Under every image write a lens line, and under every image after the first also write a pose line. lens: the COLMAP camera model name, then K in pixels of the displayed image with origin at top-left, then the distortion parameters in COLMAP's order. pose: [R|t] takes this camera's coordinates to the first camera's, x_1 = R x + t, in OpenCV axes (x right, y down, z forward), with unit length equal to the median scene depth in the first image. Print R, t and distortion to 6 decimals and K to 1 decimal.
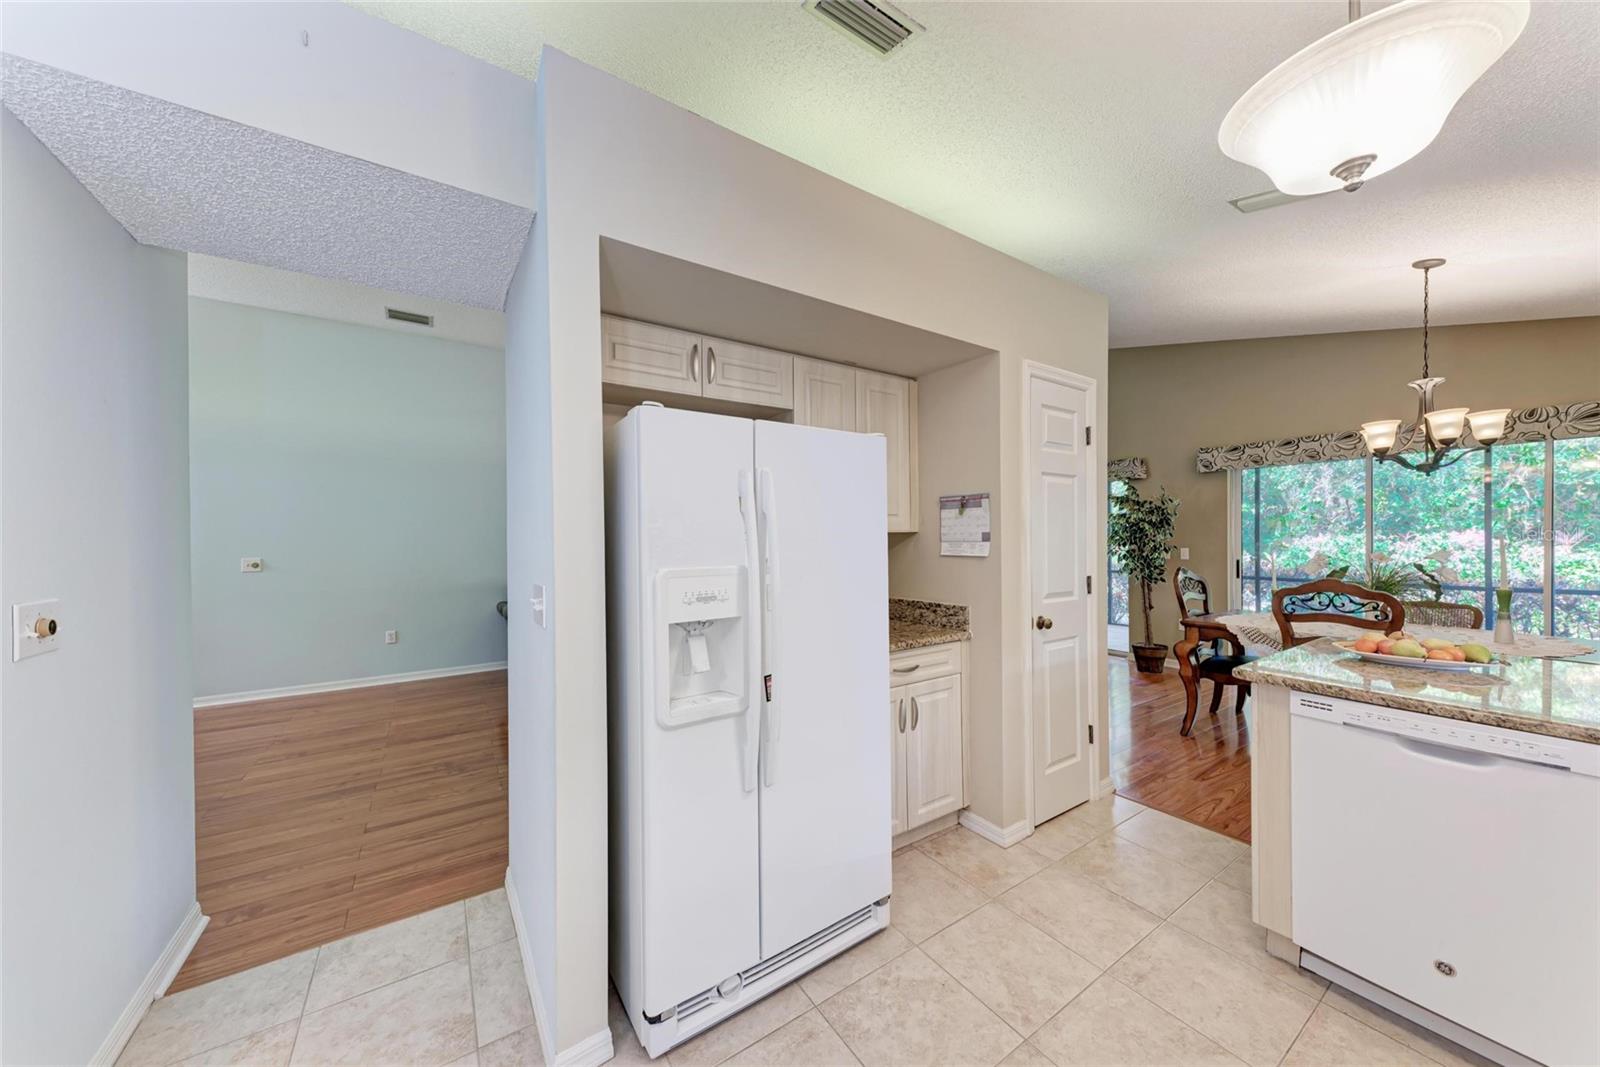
lens RADIAL K [[552.5, 0, 803.6], [0, 552.5, 542.7], [0, 0, 1]] dist [0.001759, -0.000002]
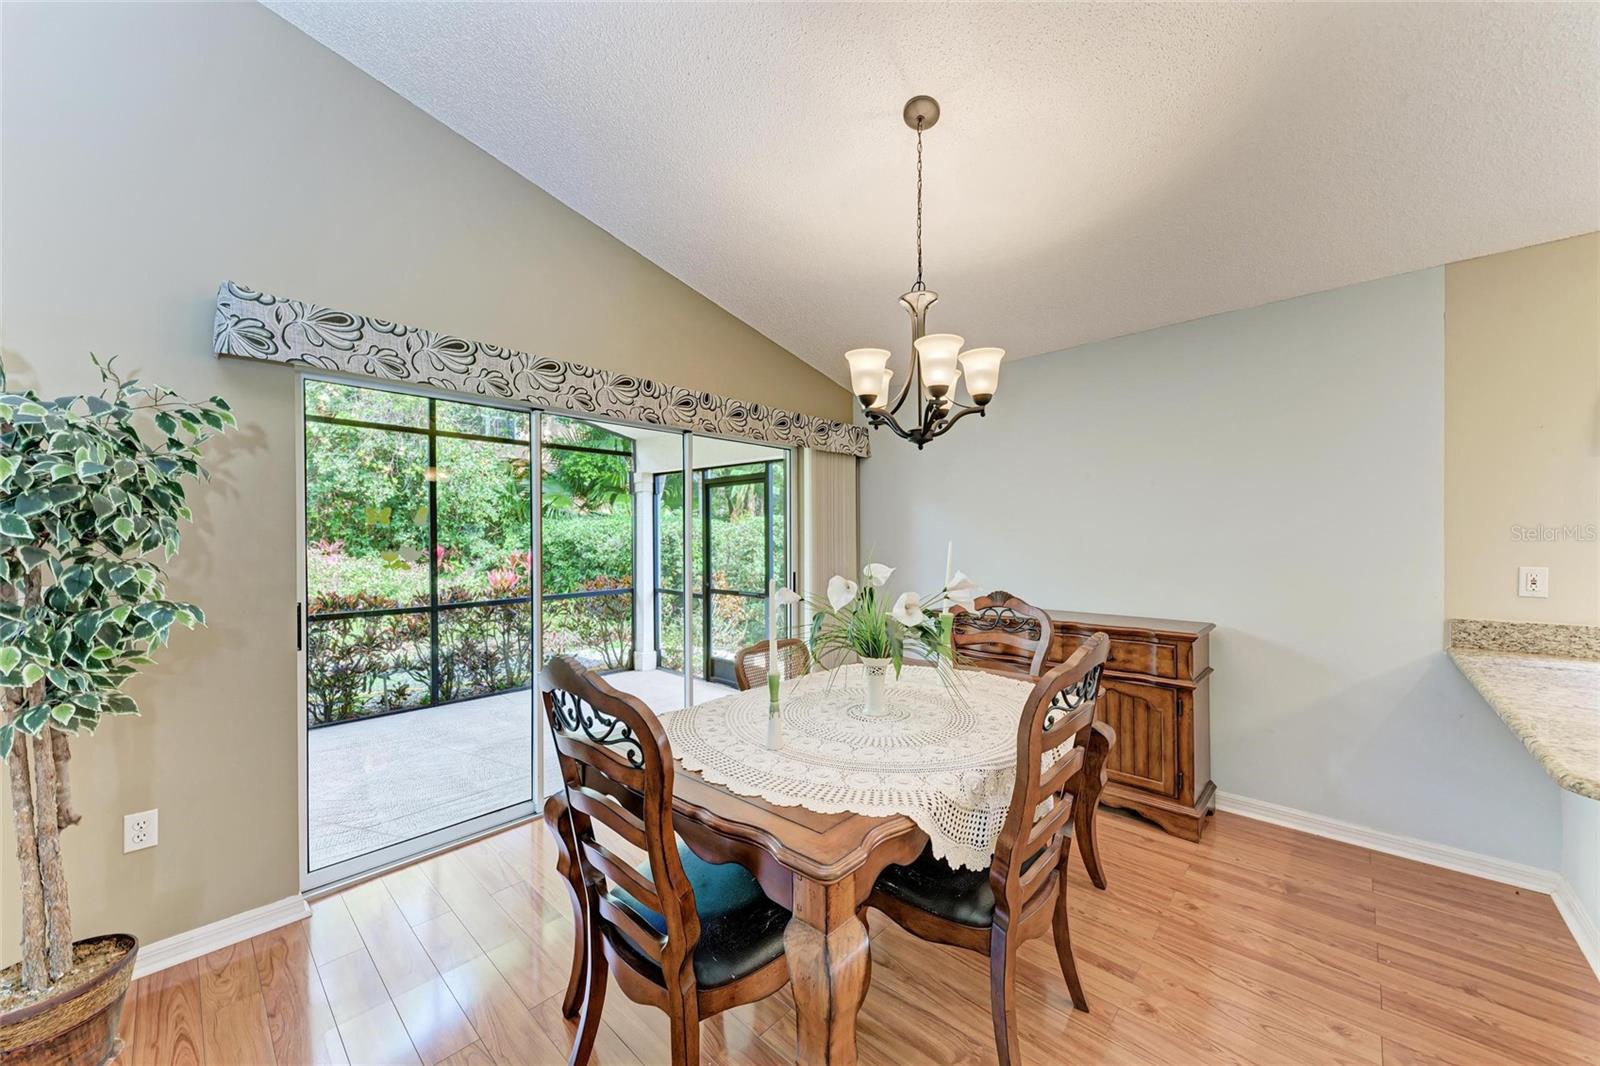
lens RADIAL K [[572.5, 0, 802.4], [0, 572.5, 539.6], [0, 0, 1]] dist [0.020811, -0.007945]
pose [[-0.235483, 0.013999, 0.971778, 0.593827], [0.013481, 0.999847, -0.011136, -0.010720], [-0.971785, 0.010478, -0.235636, 1.502394]]
